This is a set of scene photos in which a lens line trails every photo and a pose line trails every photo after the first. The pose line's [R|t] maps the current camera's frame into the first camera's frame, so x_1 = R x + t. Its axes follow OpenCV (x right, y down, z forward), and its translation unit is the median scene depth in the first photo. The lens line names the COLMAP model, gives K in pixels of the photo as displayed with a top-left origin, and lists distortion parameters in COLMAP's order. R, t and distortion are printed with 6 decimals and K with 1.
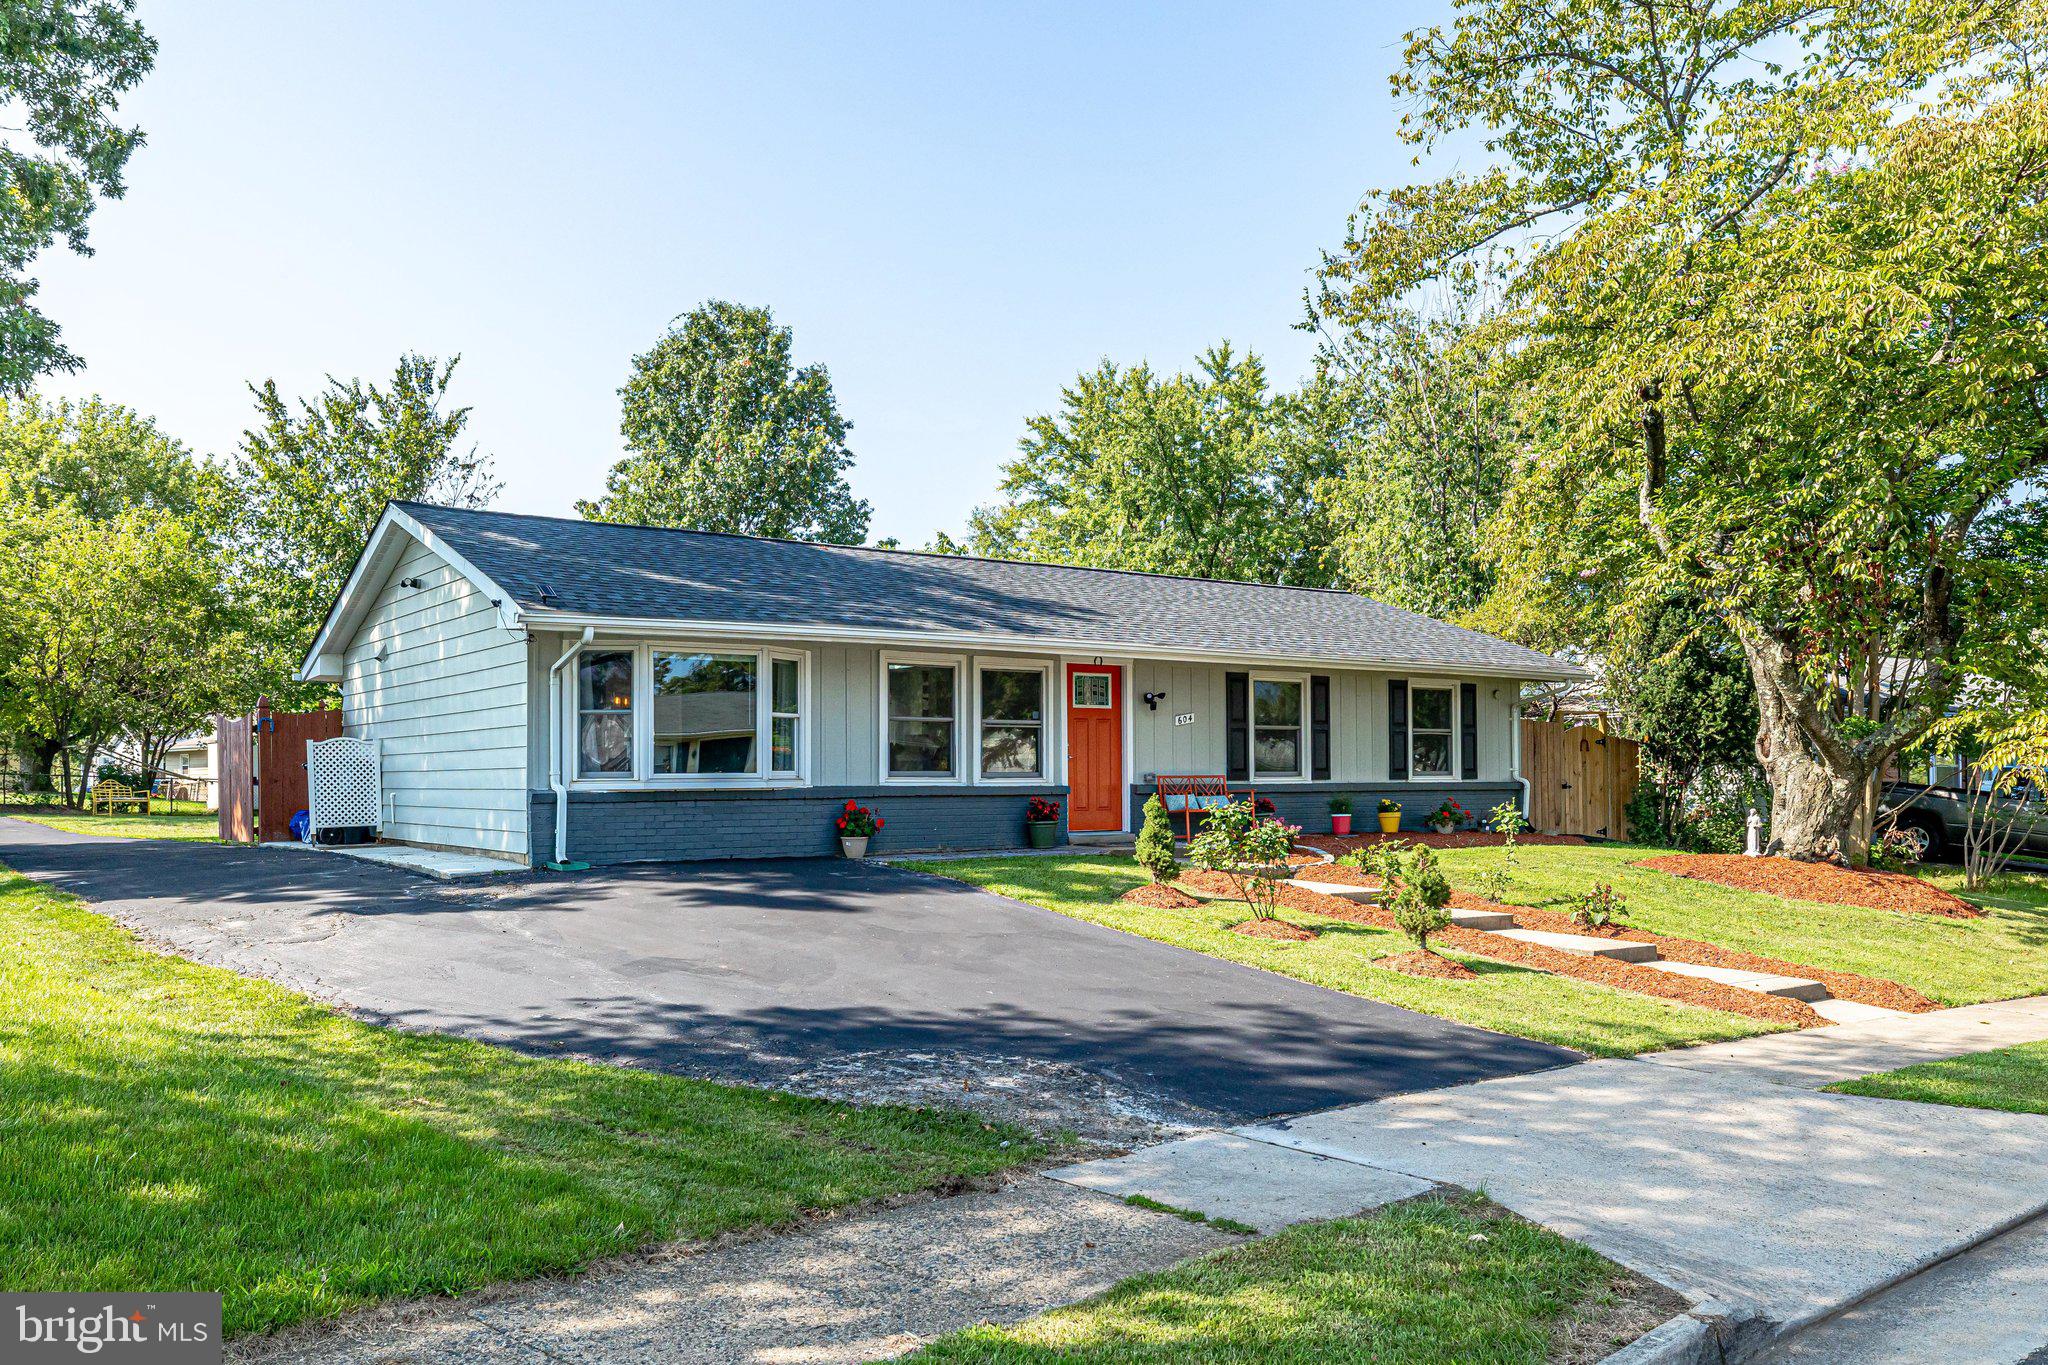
lens RADIAL K [[1575.5, 0, 1008.1], [0, 1575.5, 730.5], [0, 0, 1]] dist [0.006748, 0.004167]
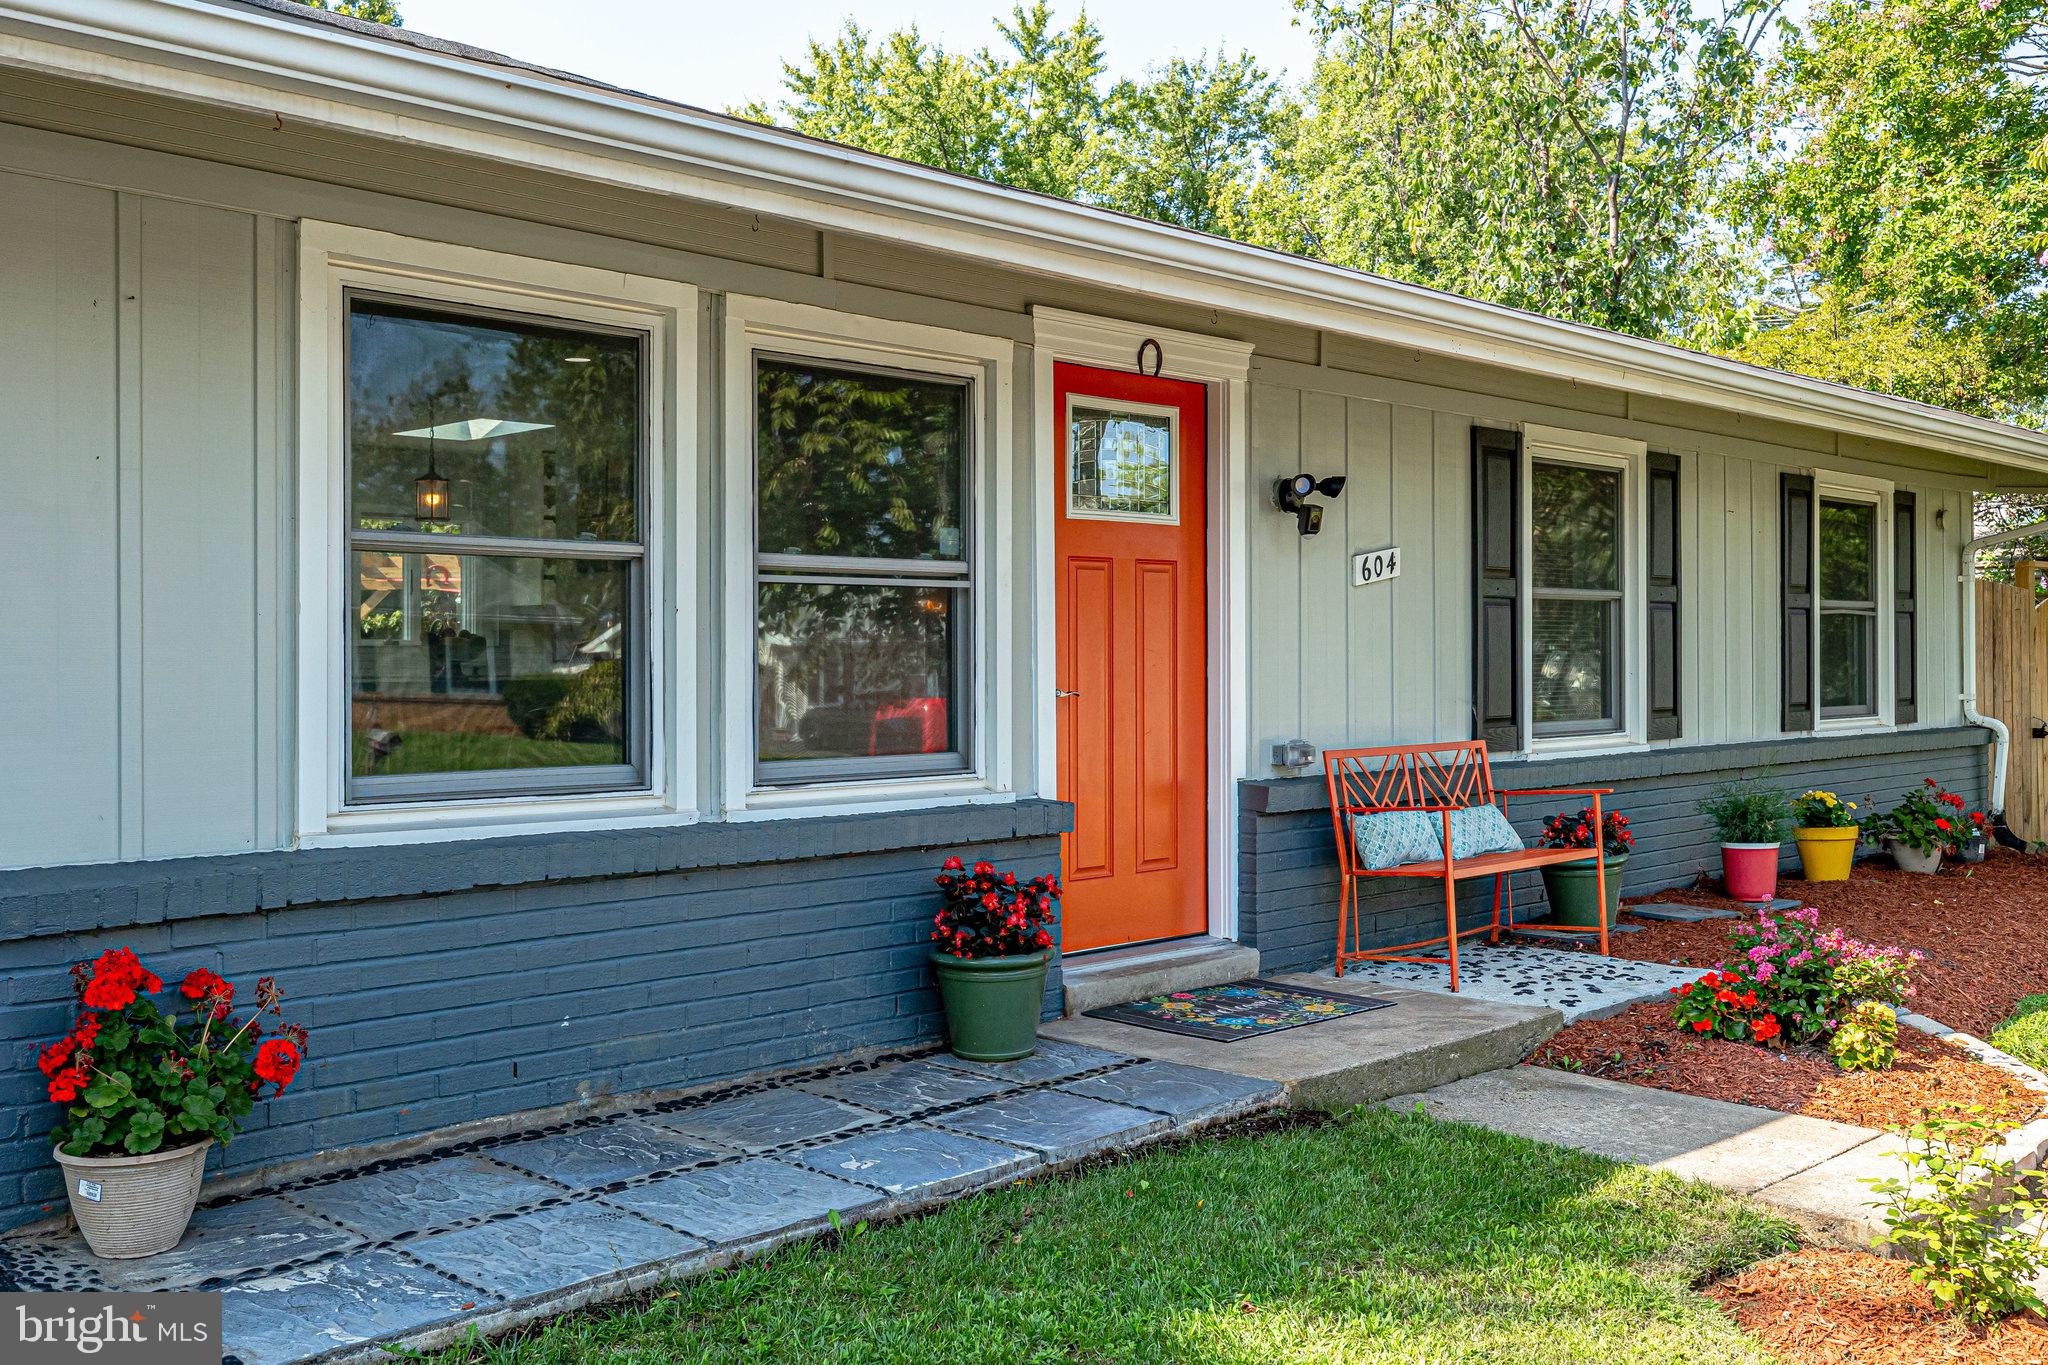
lens RADIAL K [[1934.6, 0, 1012.5], [0, 1934.6, 672.8], [0, 0, 1]] dist [-0.005660, 0.000000]
pose [[0.985188, 0.000873, 0.171474, -0.012831], [-0.007530, 0.999243, 0.038170, -0.000012], [-0.171311, -0.038896, 0.984449, 0.302981]]
